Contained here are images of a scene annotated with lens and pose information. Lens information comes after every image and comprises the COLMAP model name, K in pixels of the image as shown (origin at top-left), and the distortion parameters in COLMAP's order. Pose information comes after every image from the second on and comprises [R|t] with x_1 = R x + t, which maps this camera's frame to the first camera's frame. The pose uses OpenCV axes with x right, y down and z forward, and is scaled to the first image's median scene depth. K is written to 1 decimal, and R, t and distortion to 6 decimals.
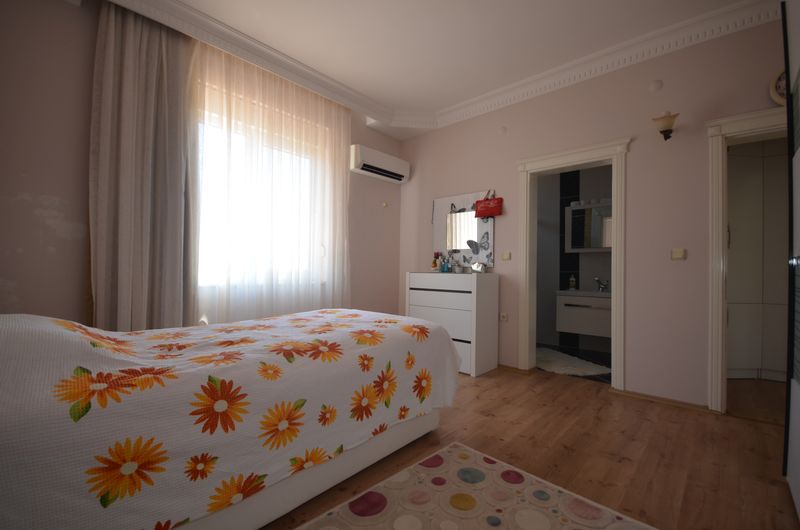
lens RADIAL K [[349.4, 0, 399.4], [0, 349.4, 268.5], [0, 0, 1]] dist [0.002772, -0.007904]
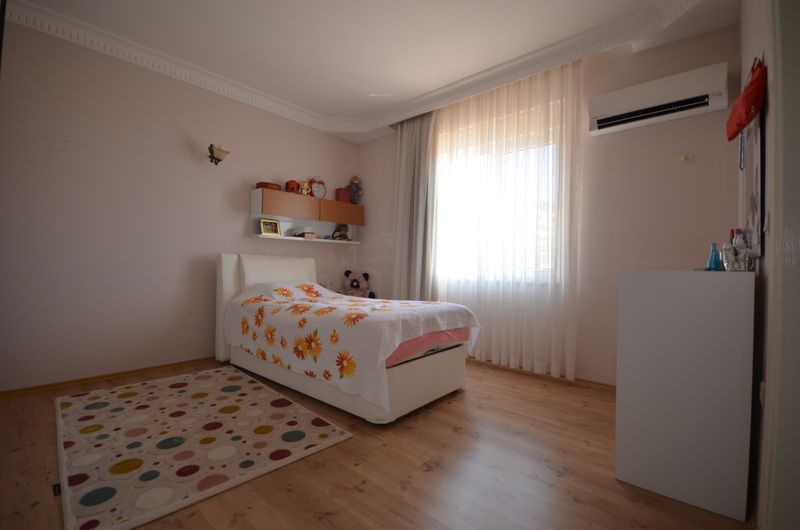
lens RADIAL K [[349.4, 0, 399.4], [0, 349.4, 268.5], [0, 0, 1]] dist [0.002772, -0.007904]
pose [[0.020153, -0.008047, -0.999765, 1.298490], [-0.010070, 0.999915, -0.008251, 0.031818], [0.999746, 0.010234, 0.020070, 1.239149]]
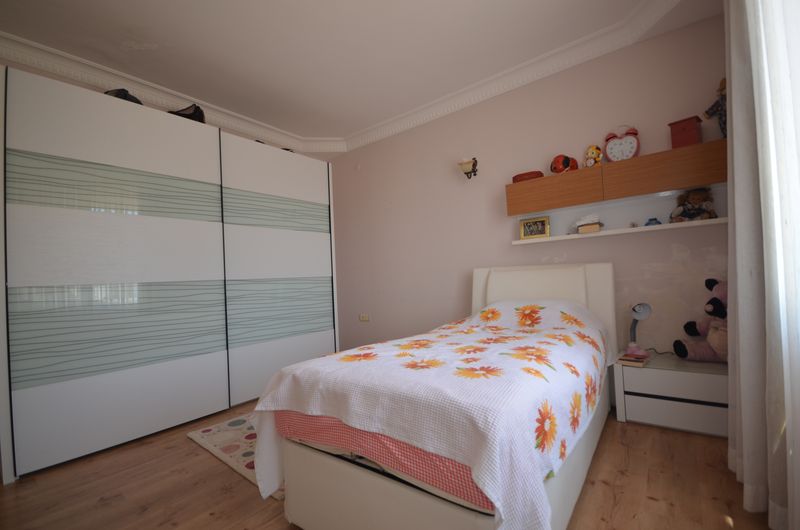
lens RADIAL K [[349.4, 0, 399.4], [0, 349.4, 268.5], [0, 0, 1]] dist [0.002772, -0.007904]
pose [[-0.995608, 0.030791, -0.088413, -0.069664], [0.034253, 0.998694, -0.037913, 0.000220], [0.087130, -0.040775, -0.995362, 2.076960]]
